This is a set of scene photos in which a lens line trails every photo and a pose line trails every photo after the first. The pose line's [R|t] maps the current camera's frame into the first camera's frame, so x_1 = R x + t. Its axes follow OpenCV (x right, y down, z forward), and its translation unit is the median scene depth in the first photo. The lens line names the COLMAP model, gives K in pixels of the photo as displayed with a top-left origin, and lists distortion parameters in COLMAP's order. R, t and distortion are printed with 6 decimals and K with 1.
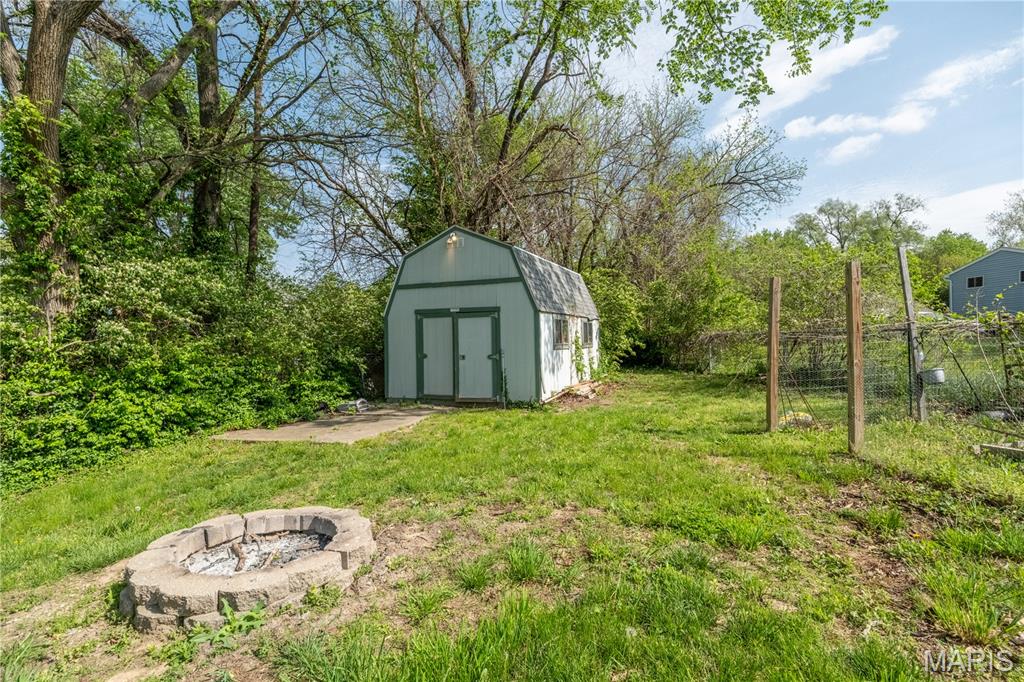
lens RADIAL K [[474.4, 0, 510.2], [0, 474.4, 341.9], [0, 0, 1]] dist [-0.001229, -0.000140]
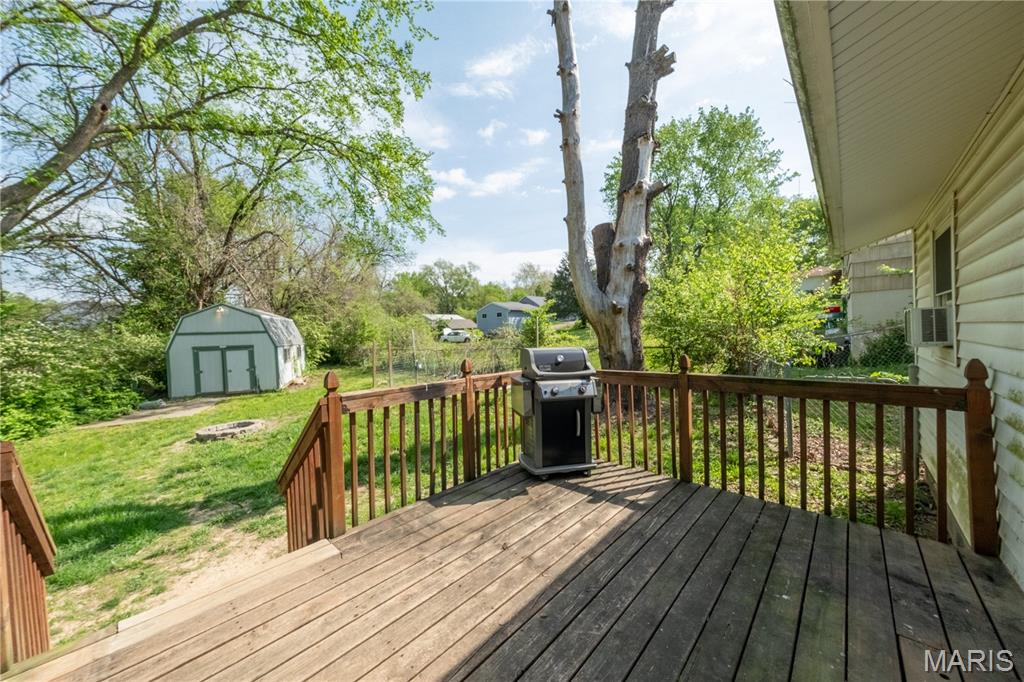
lens RADIAL K [[346.9, 0, 509.3], [0, 346.9, 340.0], [0, 0, 1]] dist [-0.000024, 0.000021]
pose [[0.728545, -0.030005, 0.684340, -0.216753], [0.023061, 0.999548, 0.019275, -0.089124], [-0.684609, 0.001739, 0.728908, -0.765385]]
